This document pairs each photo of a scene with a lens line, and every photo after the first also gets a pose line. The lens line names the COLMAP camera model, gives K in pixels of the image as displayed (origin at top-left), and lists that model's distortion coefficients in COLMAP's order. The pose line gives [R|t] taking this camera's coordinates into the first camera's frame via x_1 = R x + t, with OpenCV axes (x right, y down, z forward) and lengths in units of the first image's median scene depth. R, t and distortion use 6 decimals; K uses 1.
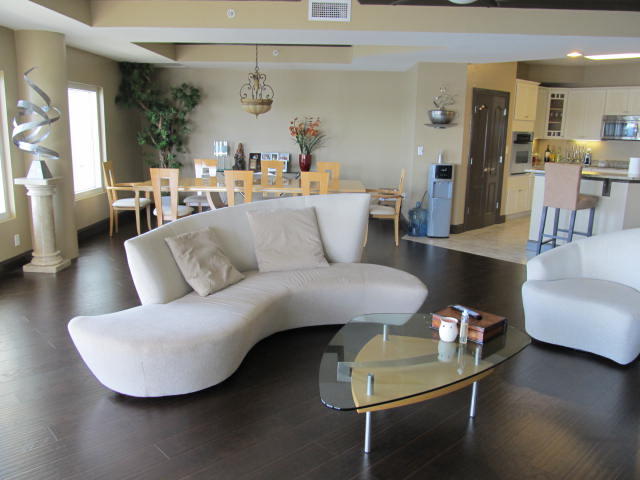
lens RADIAL K [[529.2, 0, 319.1], [0, 529.2, 244.0], [0, 0, 1]] dist [-0.066894, 0.035846]
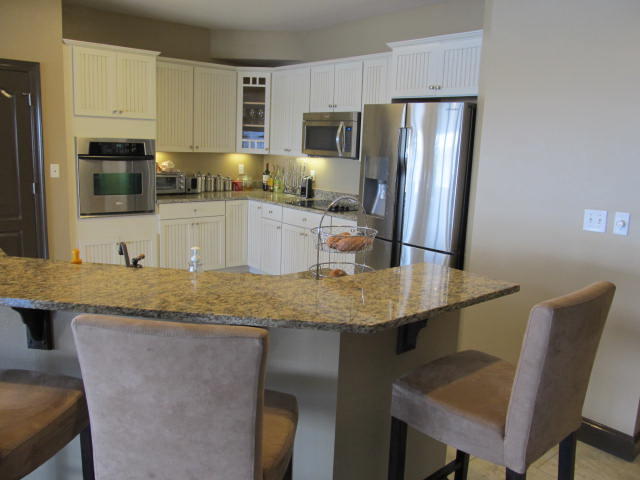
lens RADIAL K [[529.2, 0, 320.3], [0, 529.2, 243.6], [0, 0, 1]] dist [-0.066894, 0.035846]
pose [[0.997742, 0.038757, -0.054861, 0.747925], [-0.040272, 0.998830, -0.026785, -0.114030], [0.053758, 0.028934, 0.998135, 0.541407]]
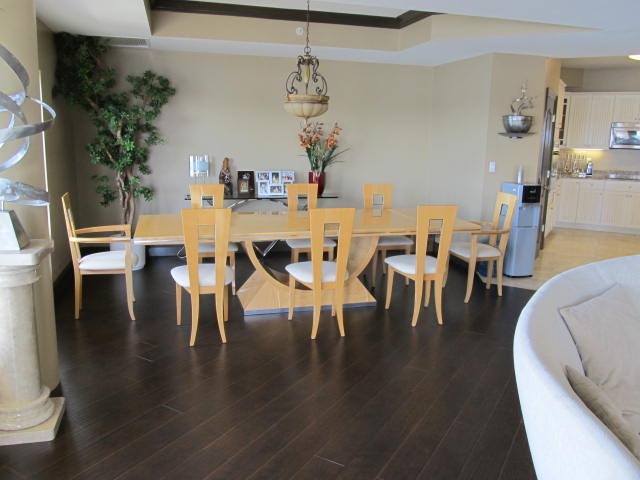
lens RADIAL K [[529.2, 0, 321.3], [0, 529.2, 242.0], [0, 0, 1]] dist [-0.066894, 0.035846]
pose [[0.957559, -0.056642, 0.282618, -0.276749], [0.060144, 0.998183, -0.003722, -0.078693], [-0.281894, 0.020562, 0.959225, 0.329298]]
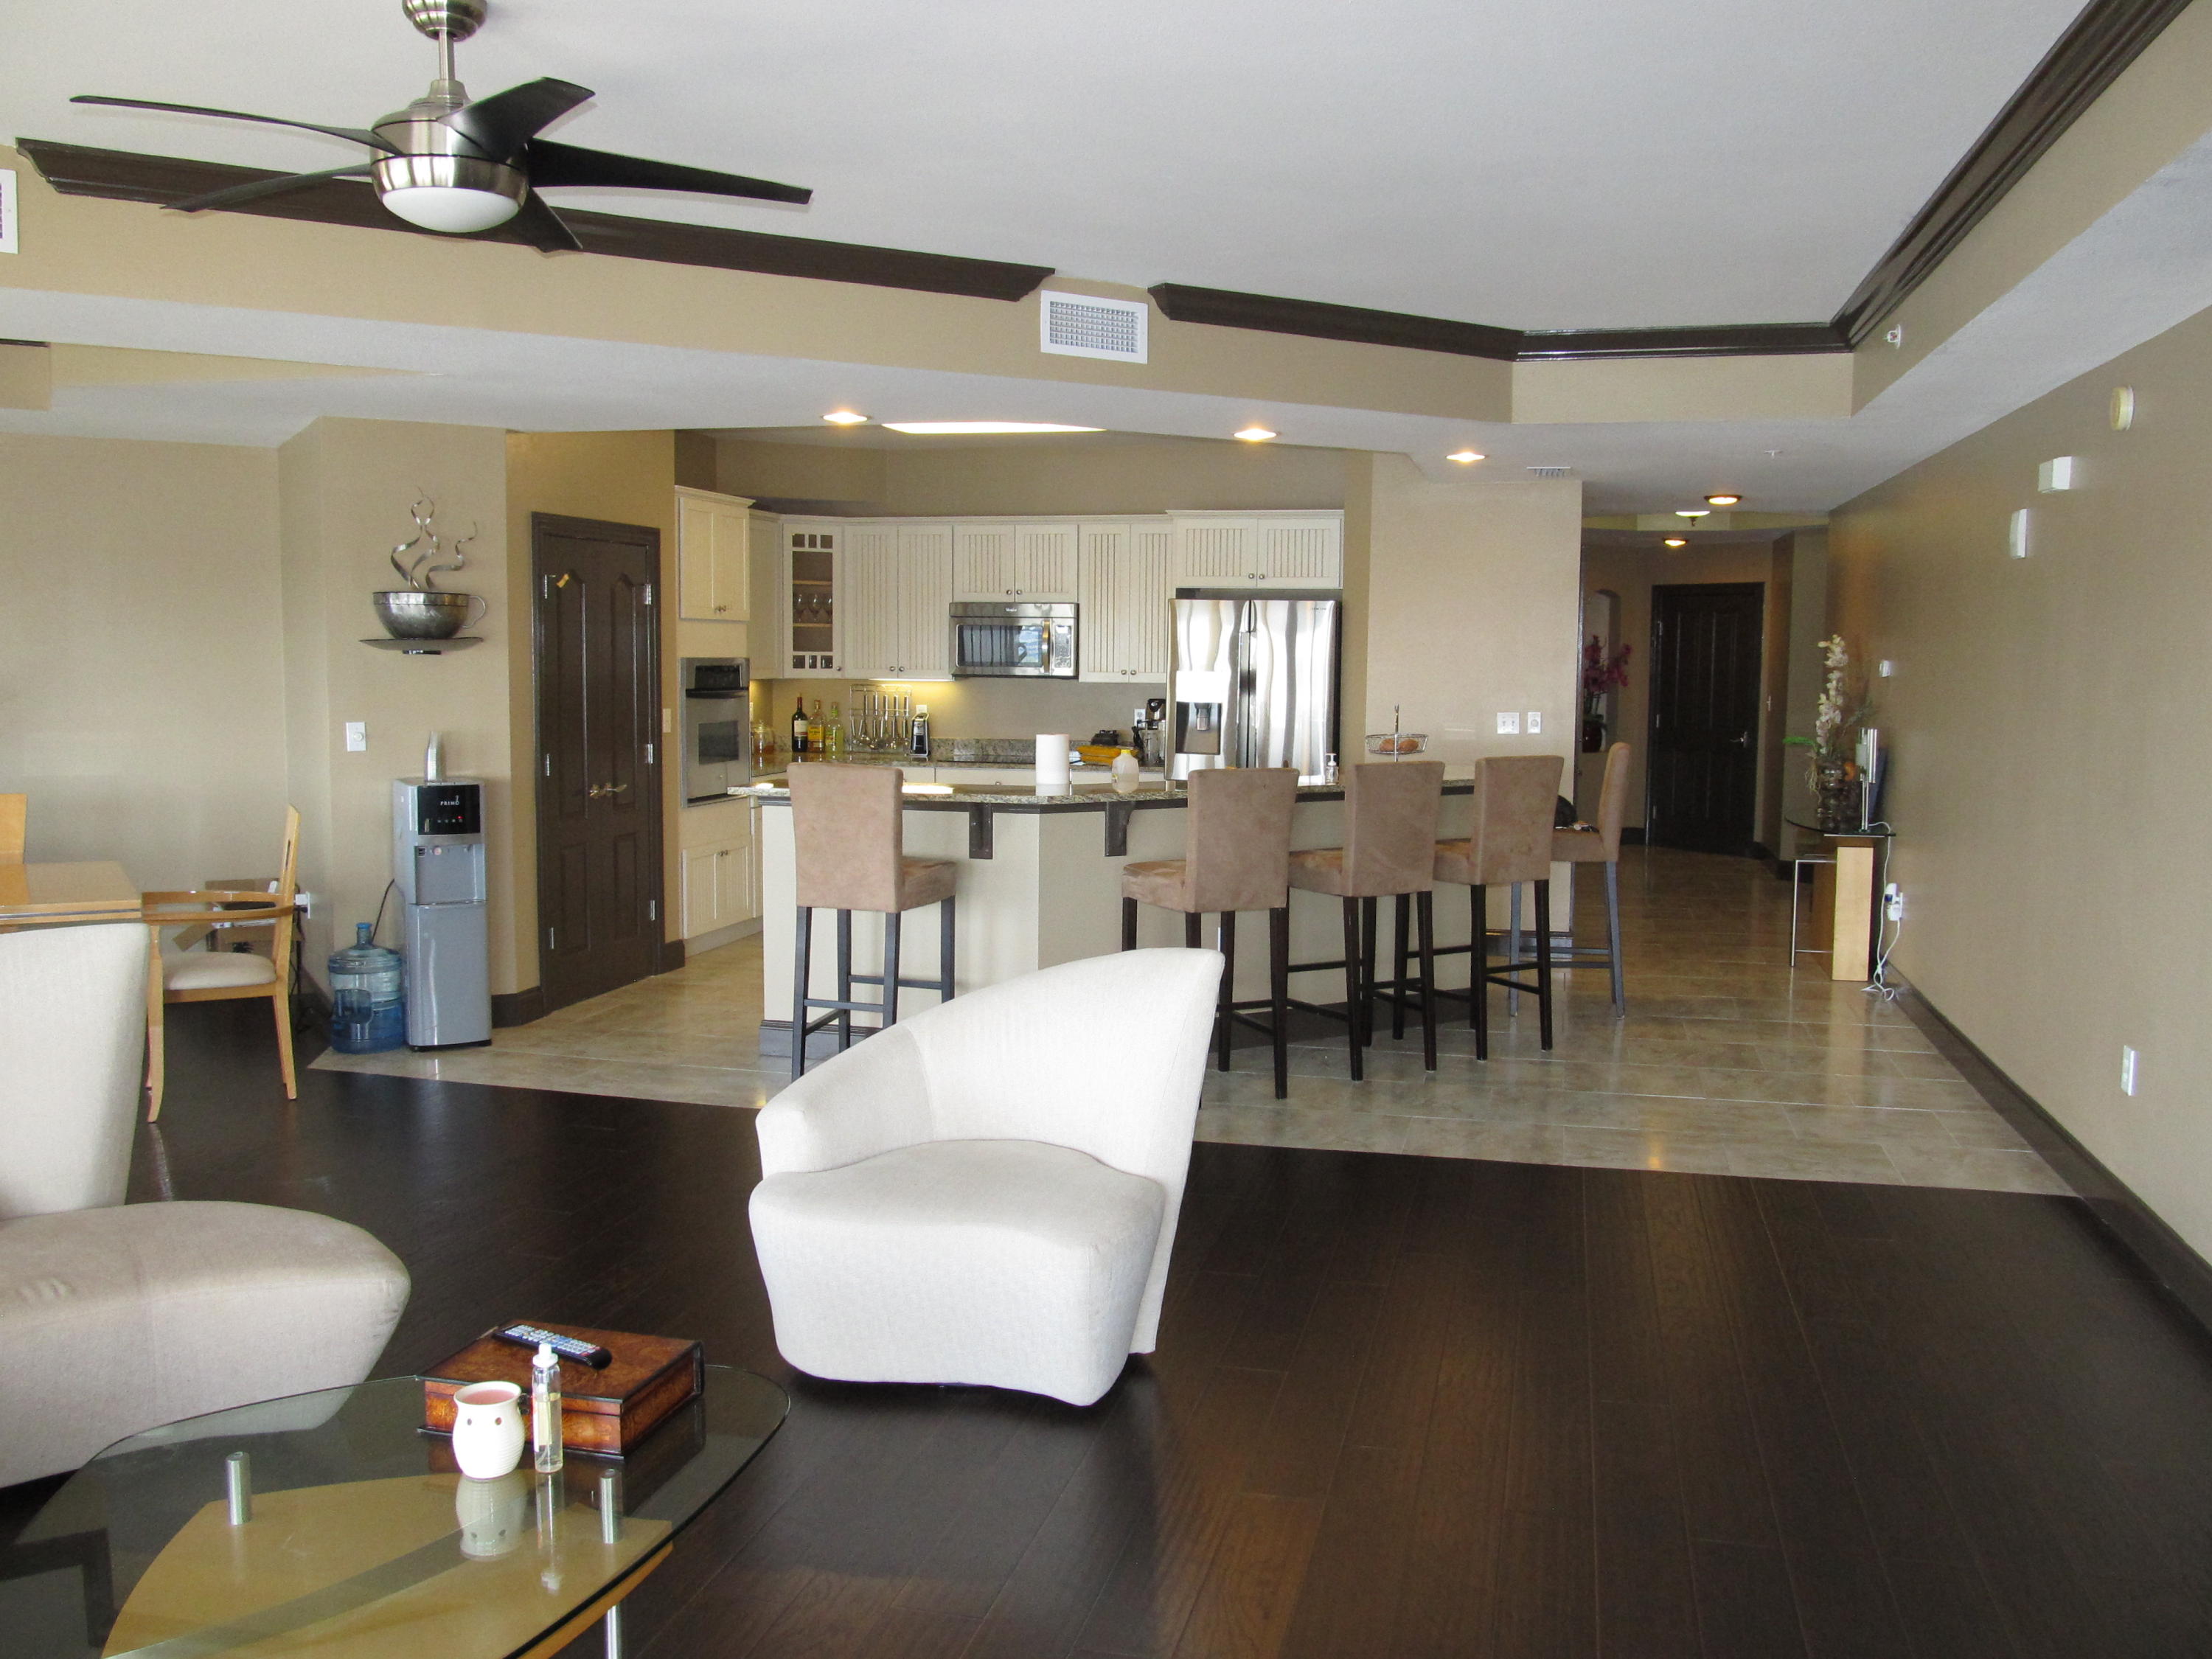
lens RADIAL K [[1829.1, 0, 1103.2], [0, 1829.1, 846.8], [0, 0, 1]] dist [-0.066894, 0.035846]
pose [[0.843455, -0.062941, 0.533500, 0.015546], [0.117513, 0.990678, -0.068908, -0.010641], [-0.524190, 0.120813, 0.842988, 0.015792]]
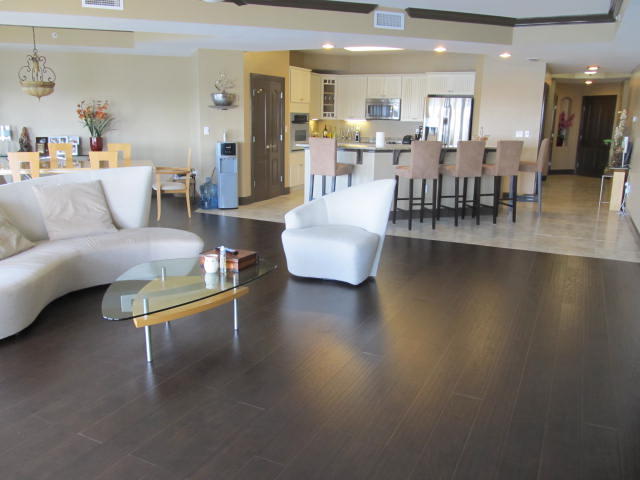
lens RADIAL K [[529.2, 0, 319.2], [0, 529.2, 245.2], [0, 0, 1]] dist [-0.066894, 0.035846]
pose [[0.937615, -0.081983, 0.337871, 0.023530], [0.072413, 0.996538, 0.040857, 0.031895], [-0.340051, -0.013842, 0.940305, -0.107681]]
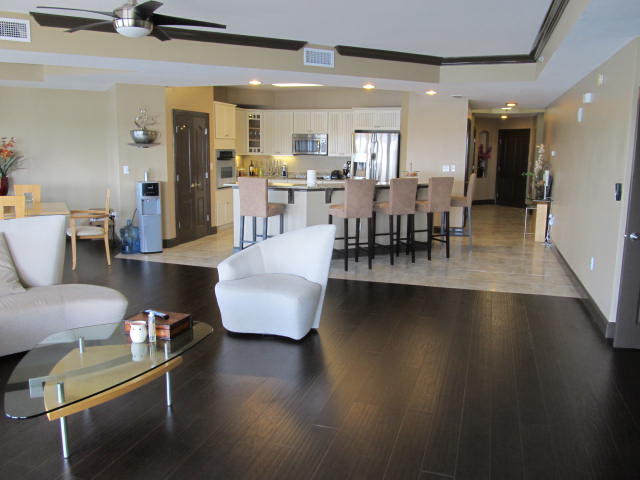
lens RADIAL K [[529.2, 0, 318.9], [0, 529.2, 244.5], [0, 0, 1]] dist [-0.066894, 0.035846]
pose [[0.876795, -0.089184, 0.472521, 0.027480], [0.102931, 0.994683, -0.003256, 0.008324], [-0.469719, 0.051492, 0.881313, -0.061324]]
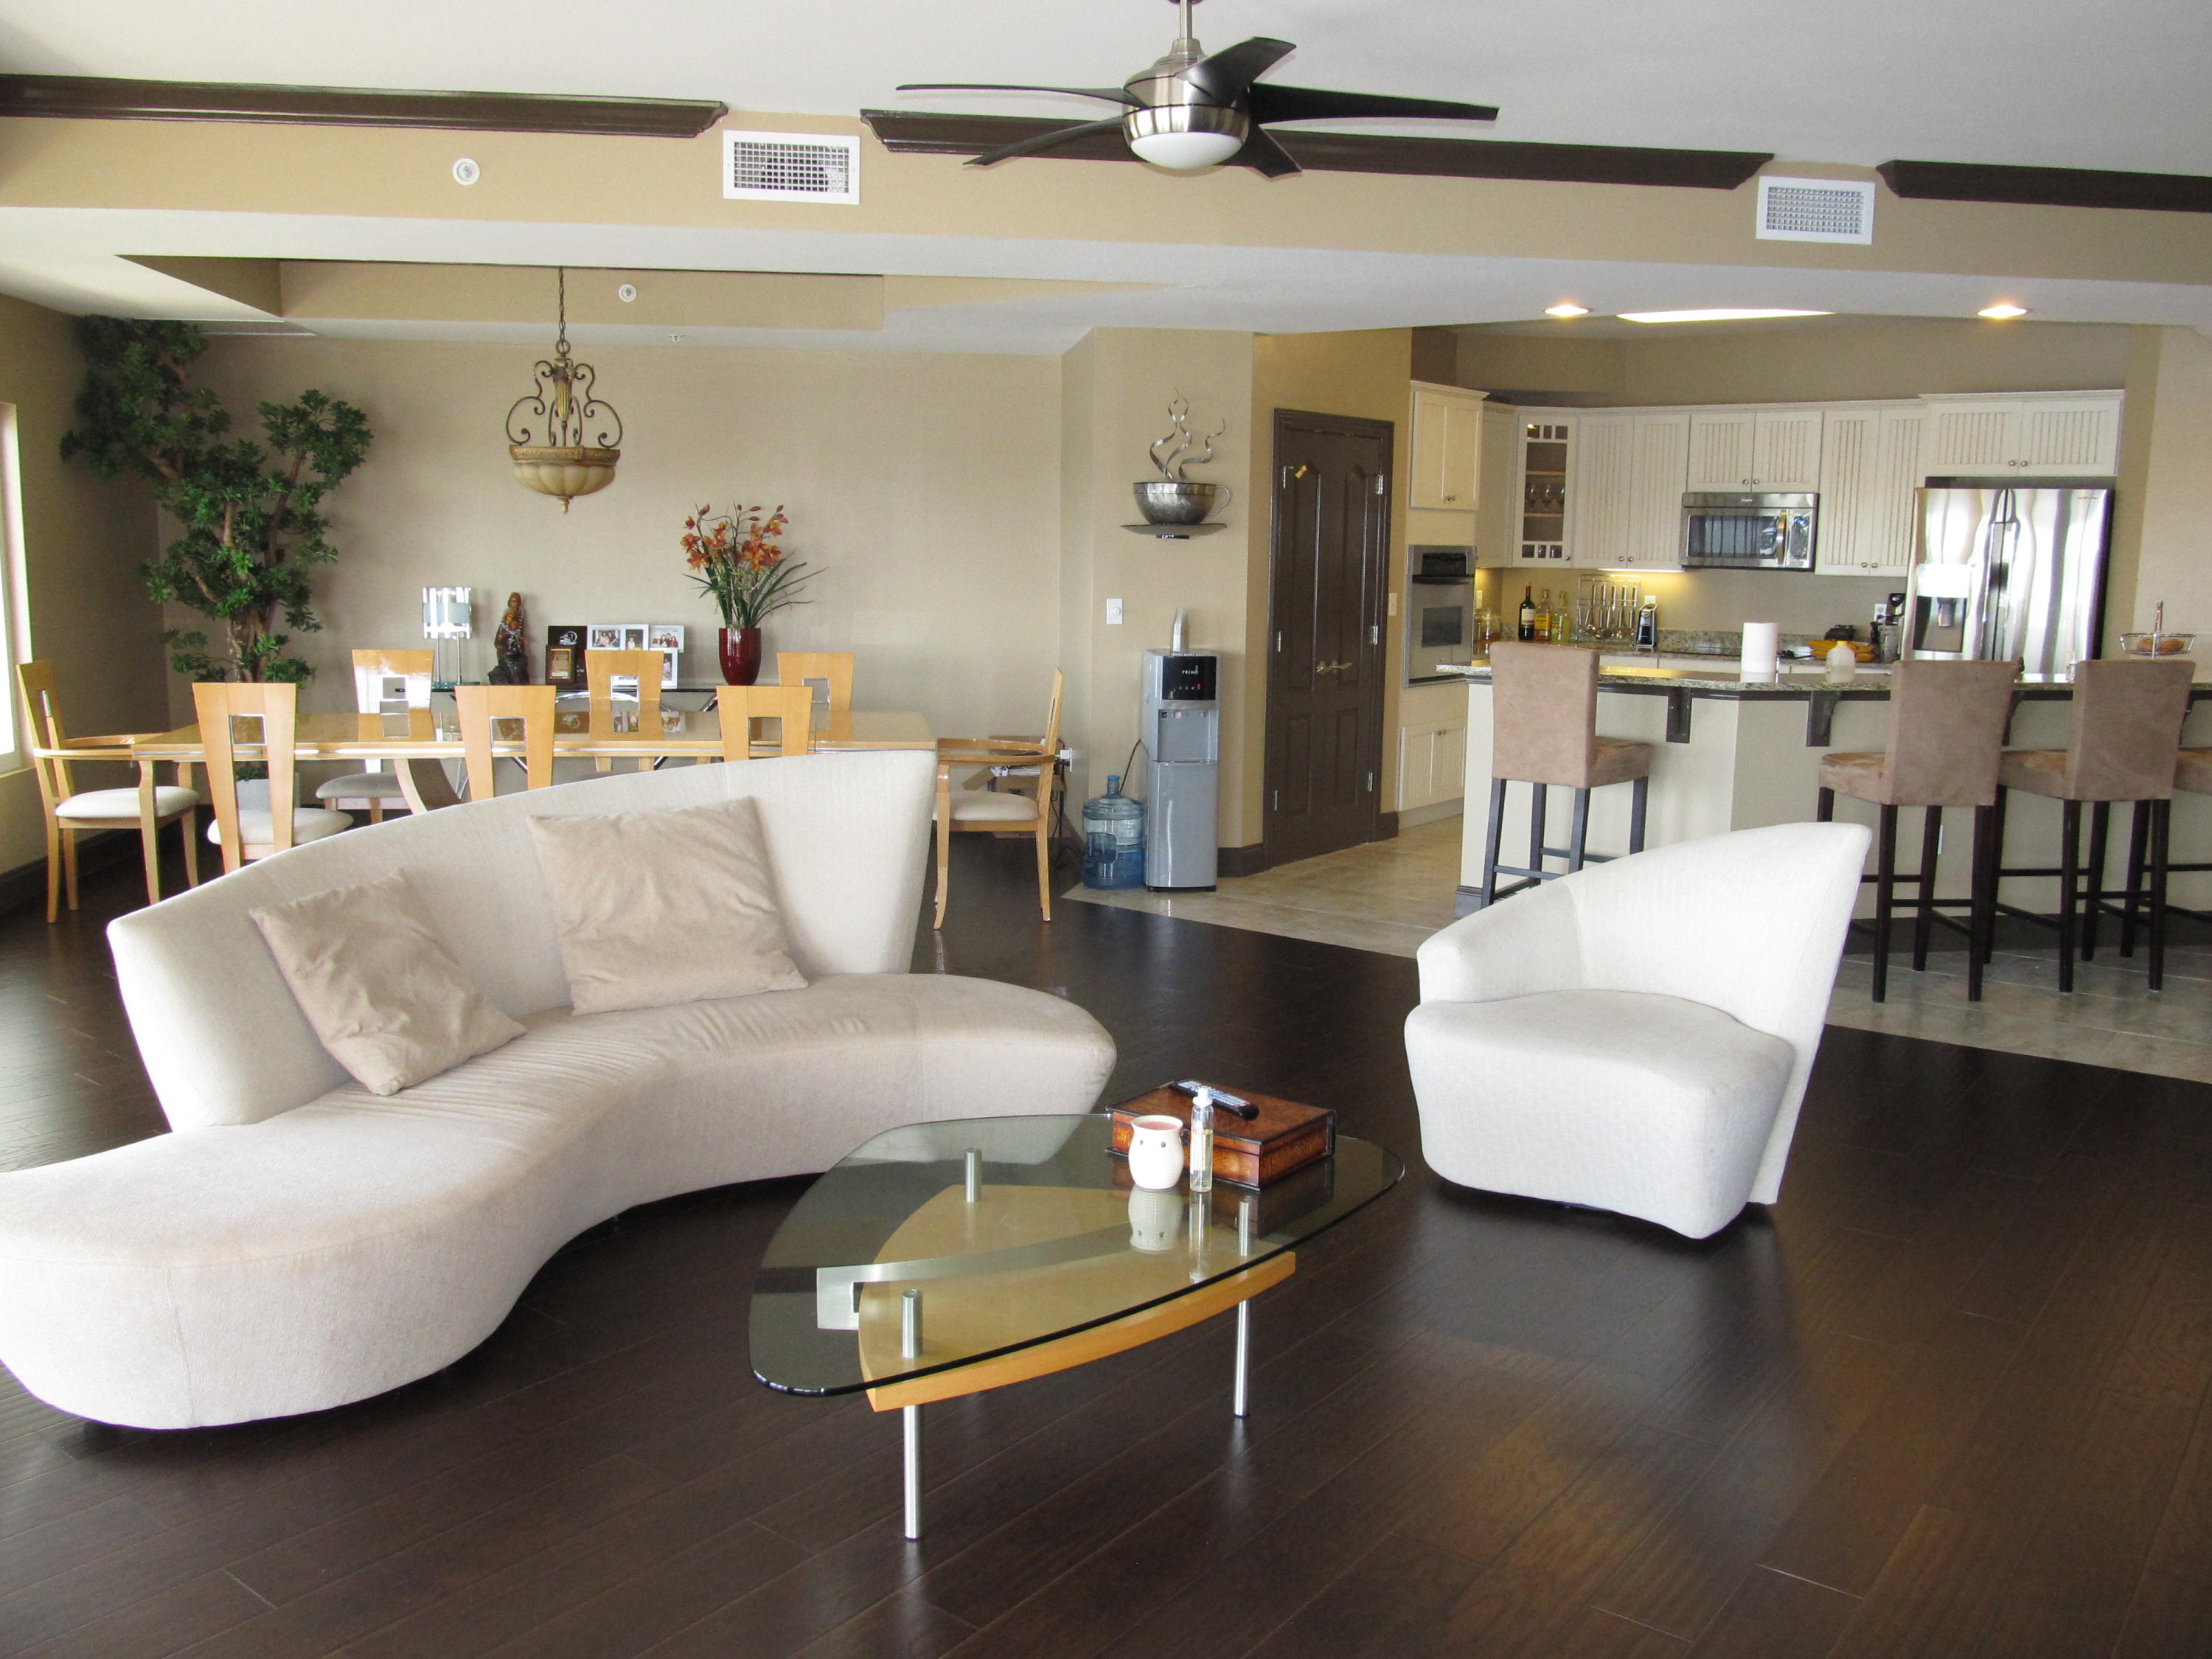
lens RADIAL K [[1829.1, 0, 1102.6], [0, 1829.1, 845.7], [0, 0, 1]] dist [-0.066894, 0.035846]
pose [[0.987481, -0.030094, 0.154844, 0.015589], [0.037452, 0.998293, -0.044818, 0.007960], [-0.153231, 0.050056, 0.986922, -0.048736]]
